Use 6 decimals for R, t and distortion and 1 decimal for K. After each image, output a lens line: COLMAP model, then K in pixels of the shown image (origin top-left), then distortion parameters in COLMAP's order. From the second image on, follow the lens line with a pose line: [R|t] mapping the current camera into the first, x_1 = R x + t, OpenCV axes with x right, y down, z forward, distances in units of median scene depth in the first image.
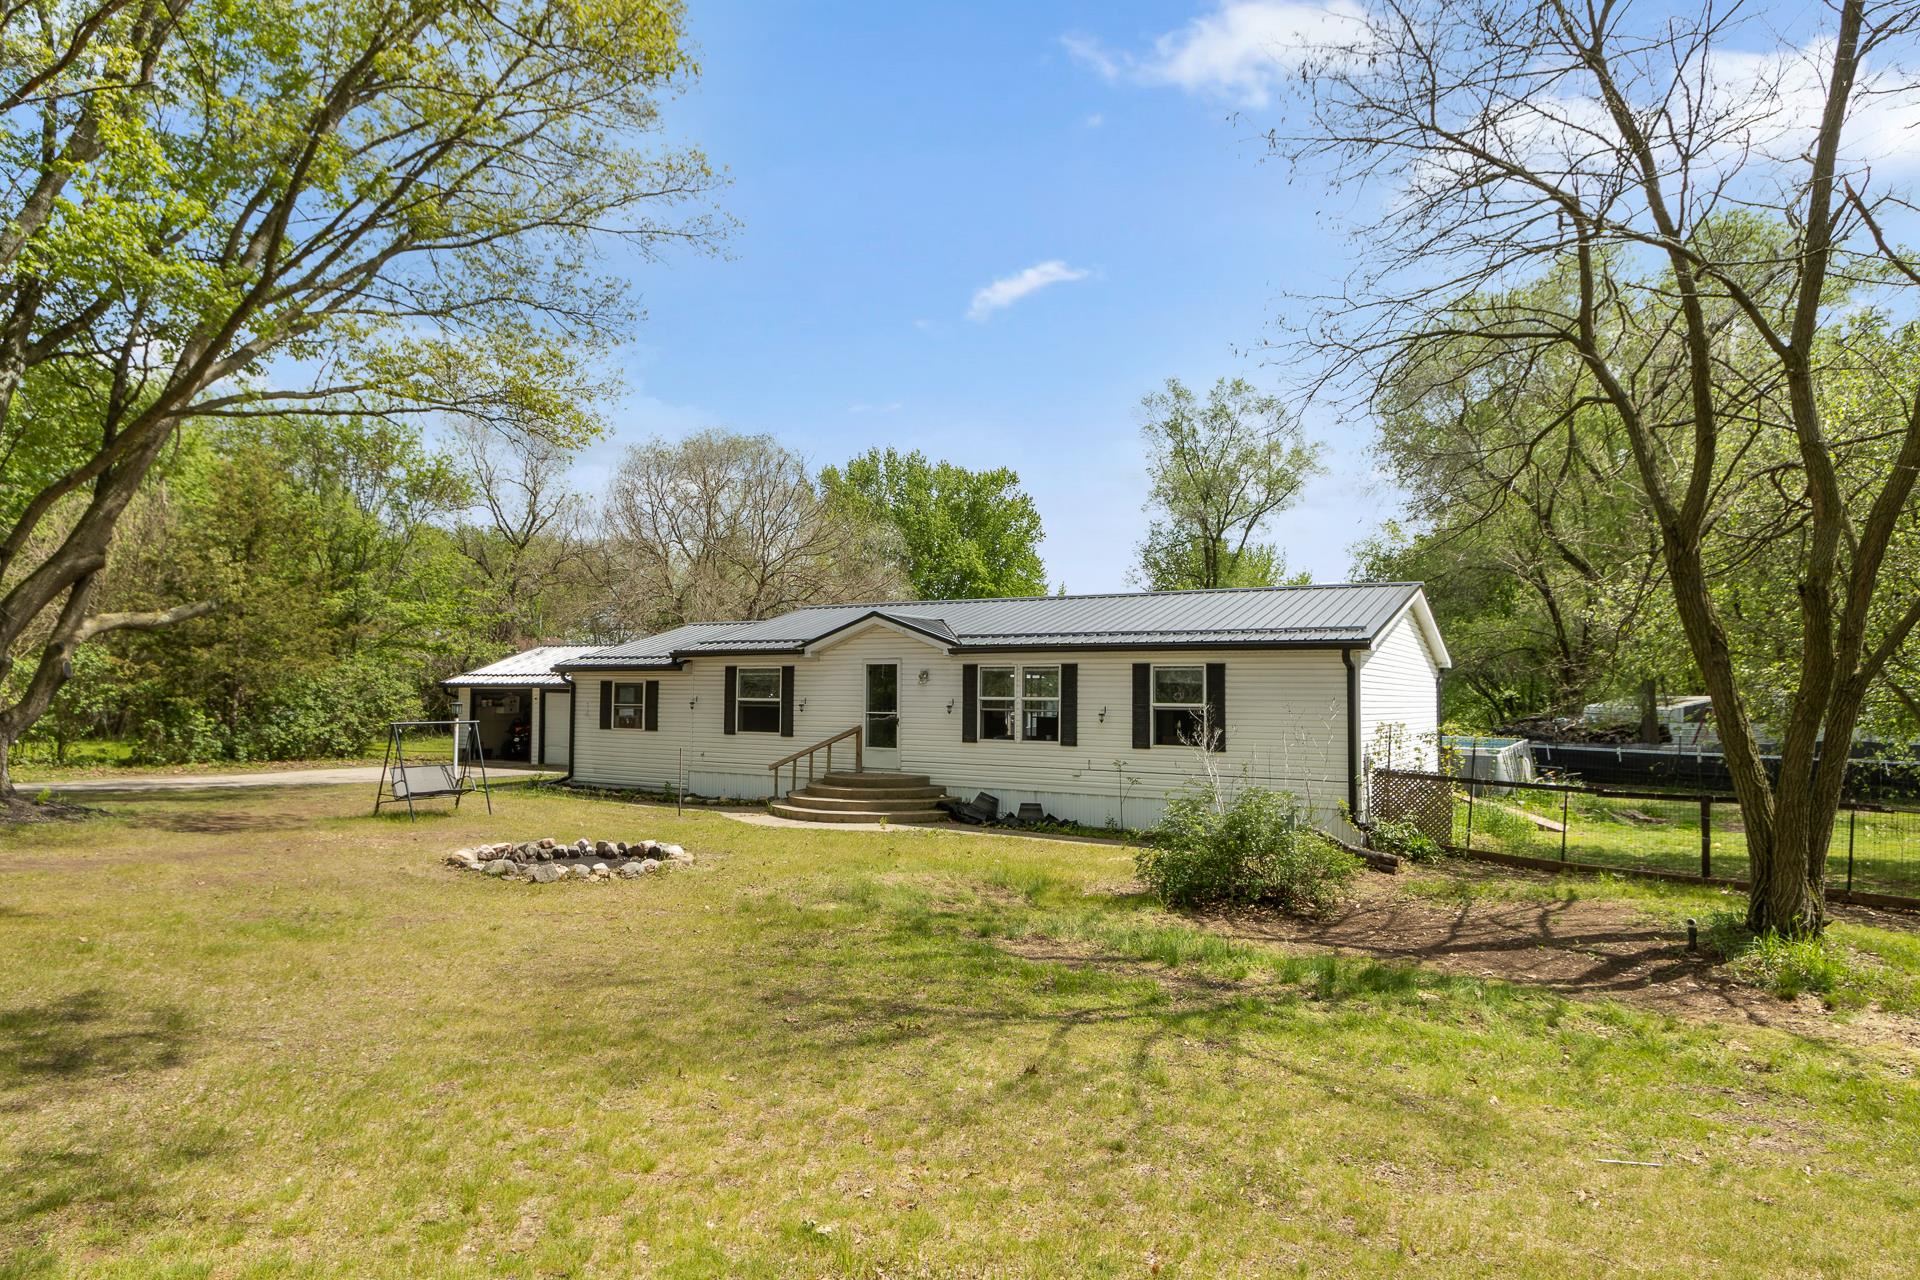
lens RADIAL K [[1153.8, 0, 956.2], [0, 1153.8, 650.3], [0, 0, 1]] dist [0.023084, -0.000444]
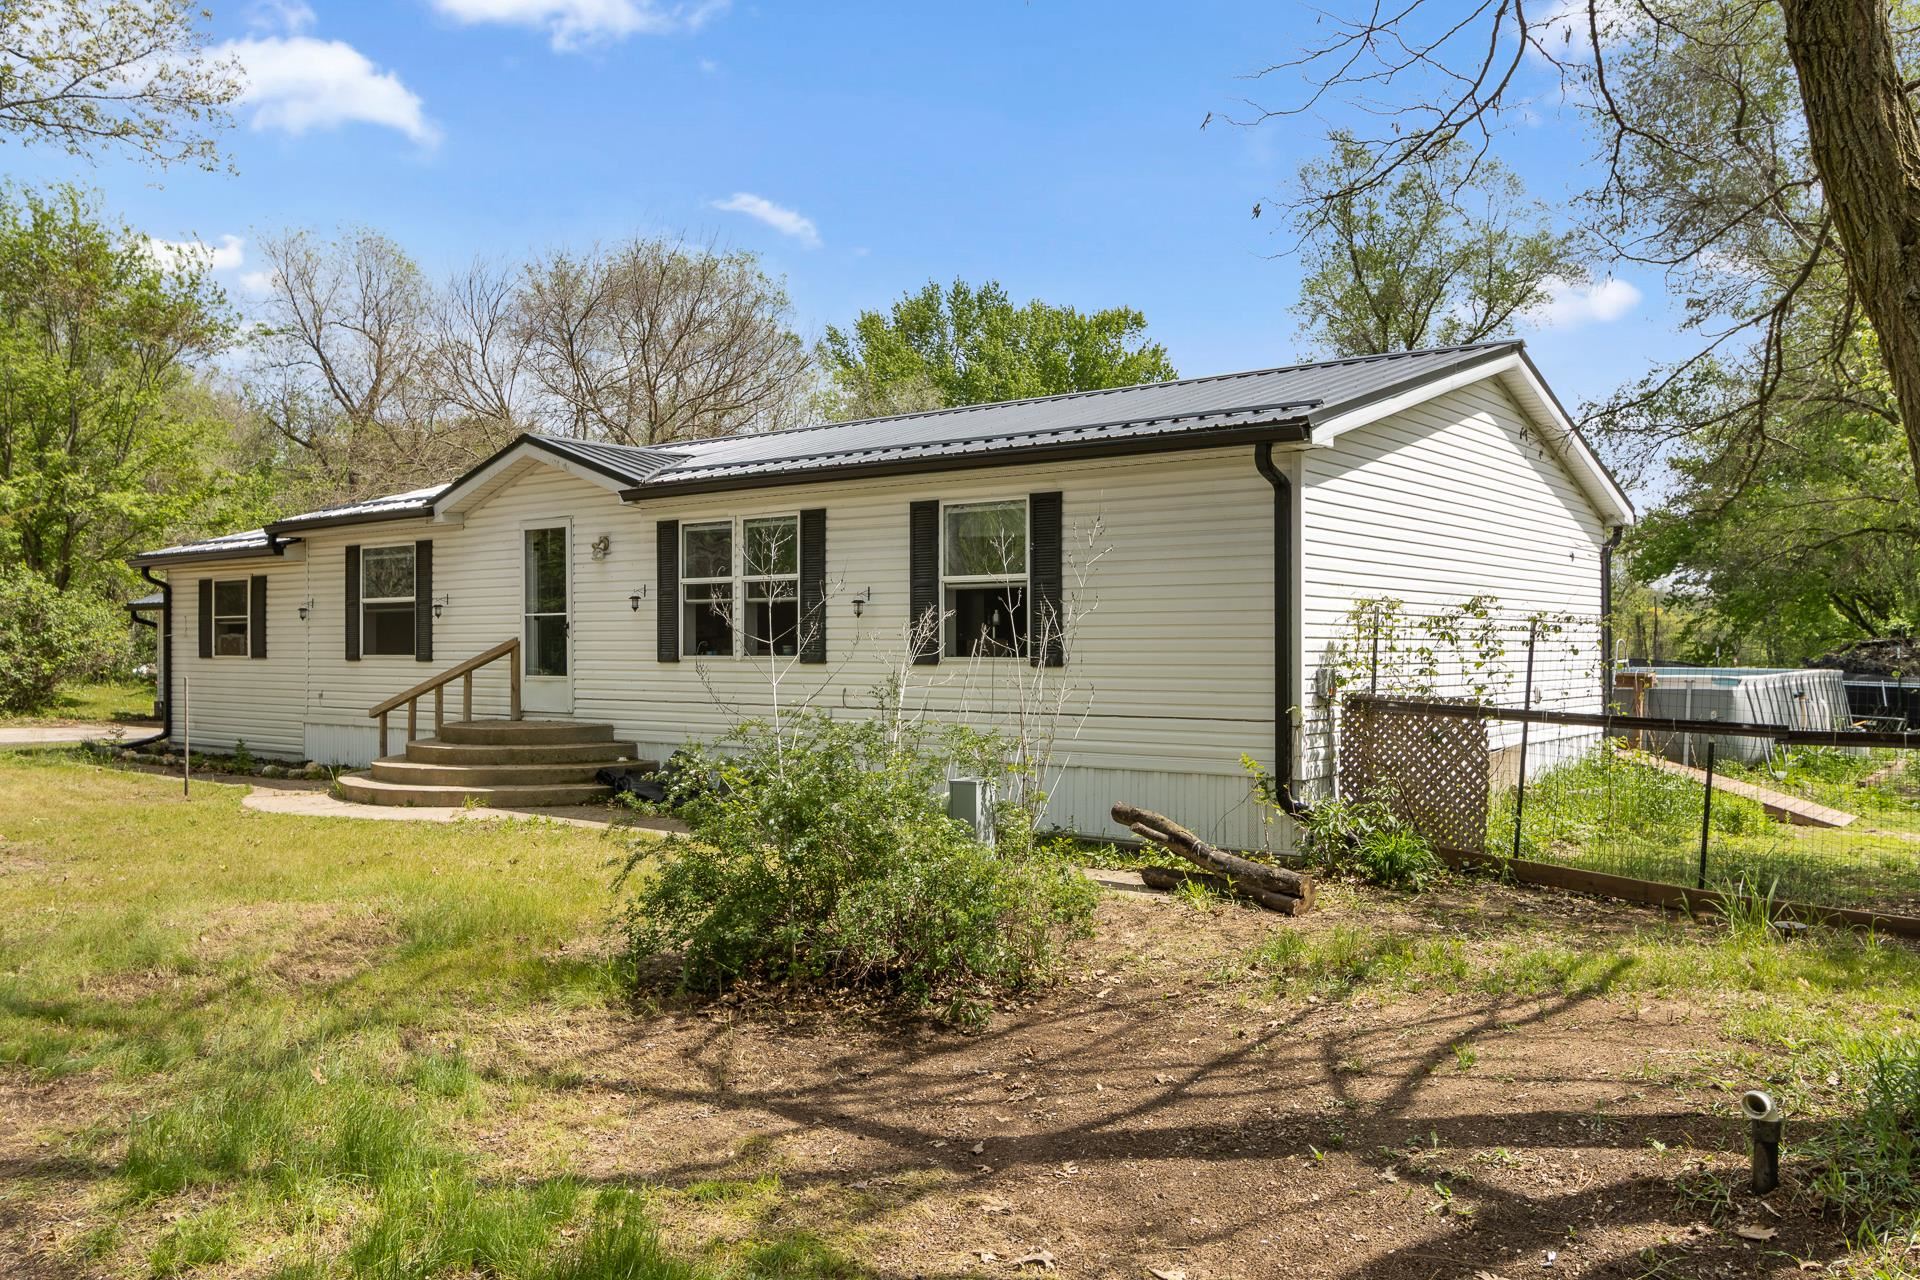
lens RADIAL K [[1535.6, 0, 959.3], [0, 1535.6, 657.1], [0, 0, 1]] dist [0.028760, -0.004171]
pose [[0.992054, -0.009749, -0.125433, 0.240276], [0.015111, 0.999009, 0.041869, 0.048593], [0.124900, -0.043431, 0.991218, 0.290712]]
